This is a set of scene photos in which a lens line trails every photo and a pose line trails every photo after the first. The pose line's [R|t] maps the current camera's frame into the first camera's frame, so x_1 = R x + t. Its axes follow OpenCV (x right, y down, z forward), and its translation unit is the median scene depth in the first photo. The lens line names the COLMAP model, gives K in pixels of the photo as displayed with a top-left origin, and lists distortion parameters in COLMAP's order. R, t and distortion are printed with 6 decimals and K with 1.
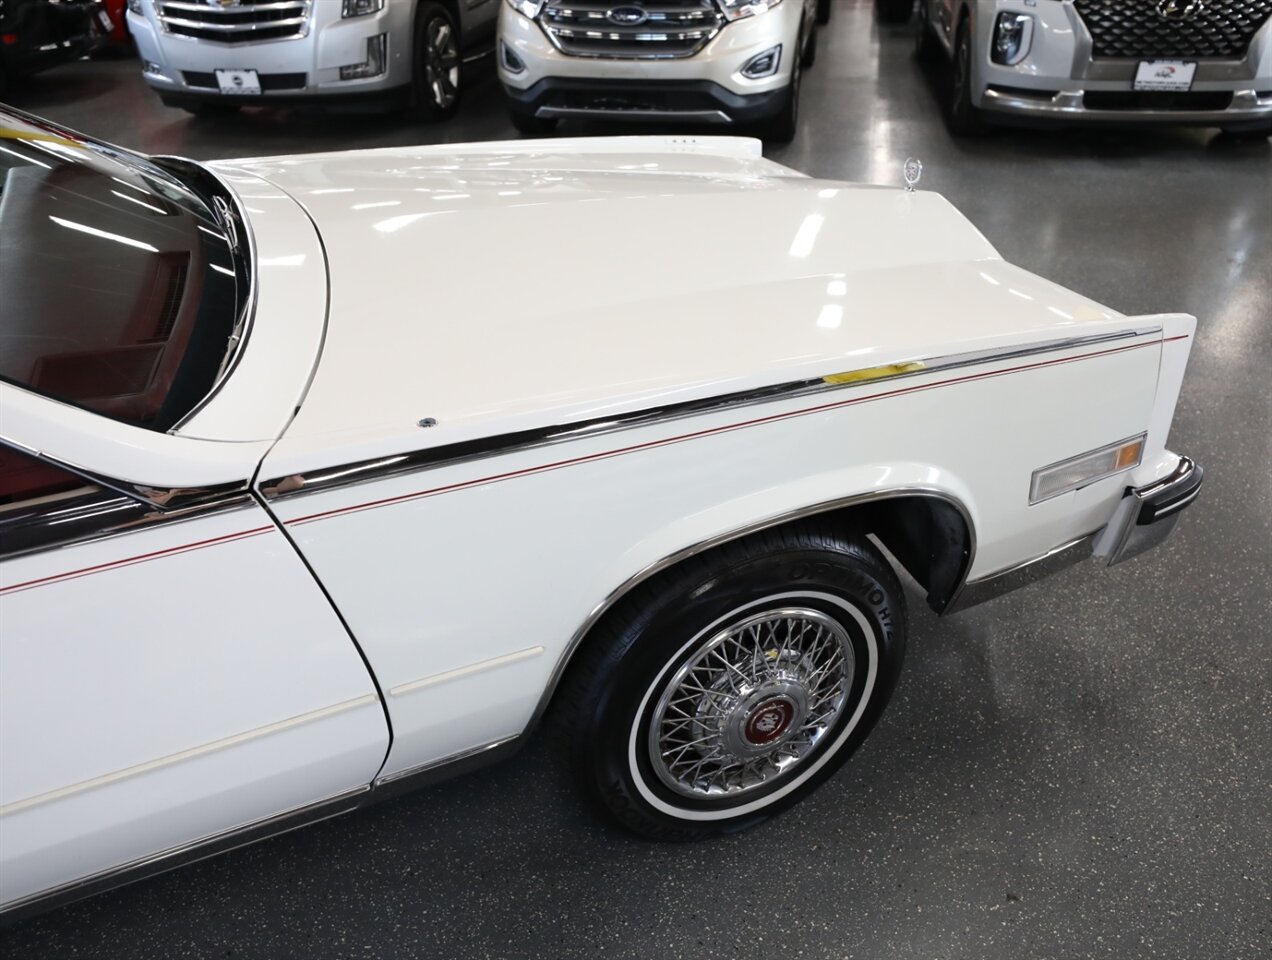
lens RADIAL K [[1044.6, 0, 633.5], [0, 1044.6, 480.7], [0, 0, 1]] dist [0.005728, 0.012215]
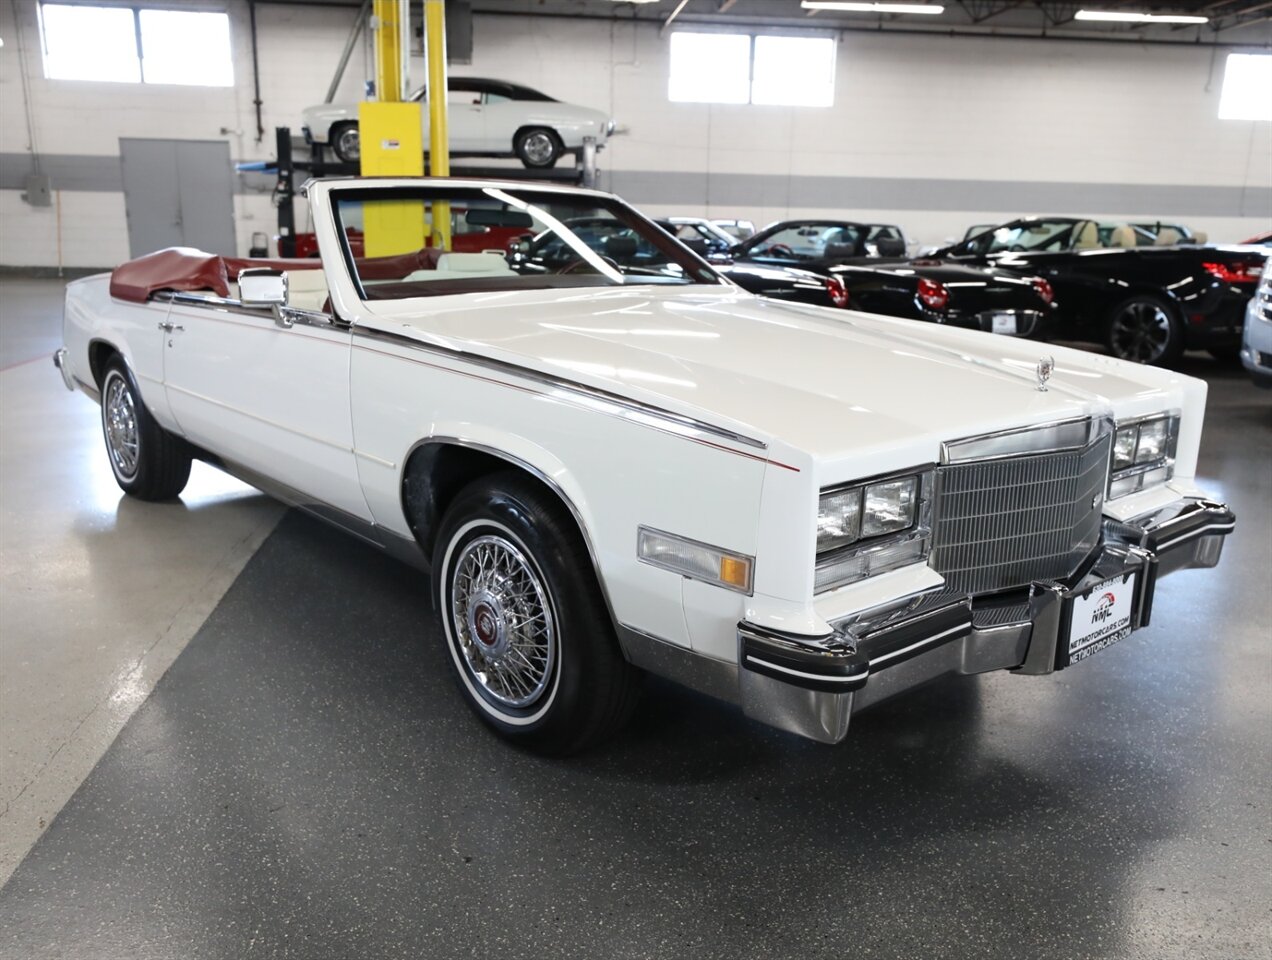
lens RADIAL K [[1044.6, 0, 633.5], [0, 1044.6, 480.7], [0, 0, 1]] dist [0.005728, 0.012215]
pose [[0.305542, 0.261594, -0.915540, 1.300946], [-0.515517, 0.853855, 0.071926, -0.118598], [0.800554, 0.450000, 0.395745, 0.500416]]
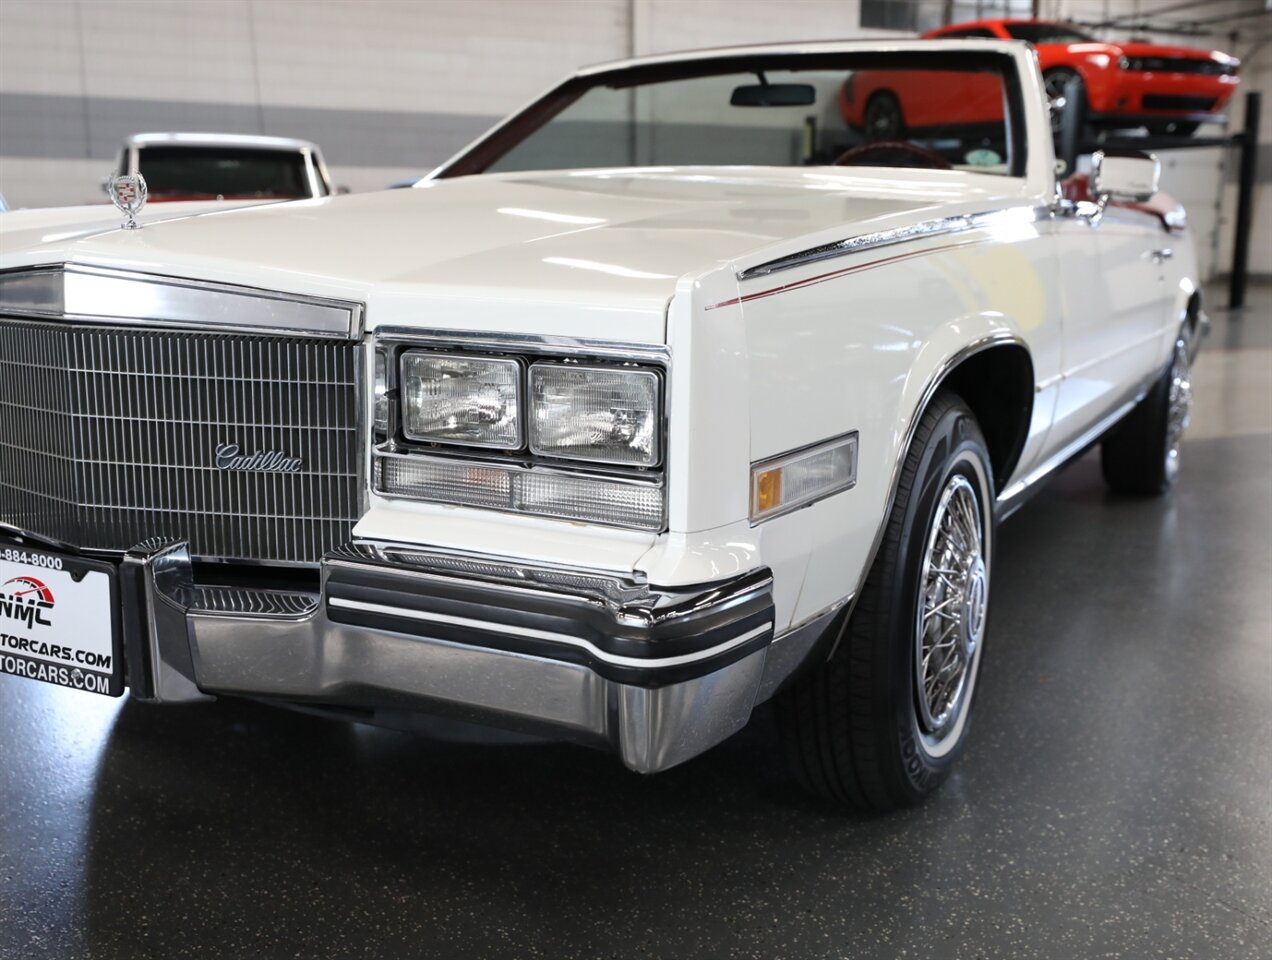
lens RADIAL K [[1361.4, 0, 636.7], [0, 1361.4, 477.9], [0, 0, 1]] dist [0.029282, 0.041779]
pose [[-0.774257, 0.138302, -0.617575, 0.659673], [-0.311744, 0.765884, 0.562350, -0.844591], [0.550765, 0.627928, -0.549876, 2.073348]]
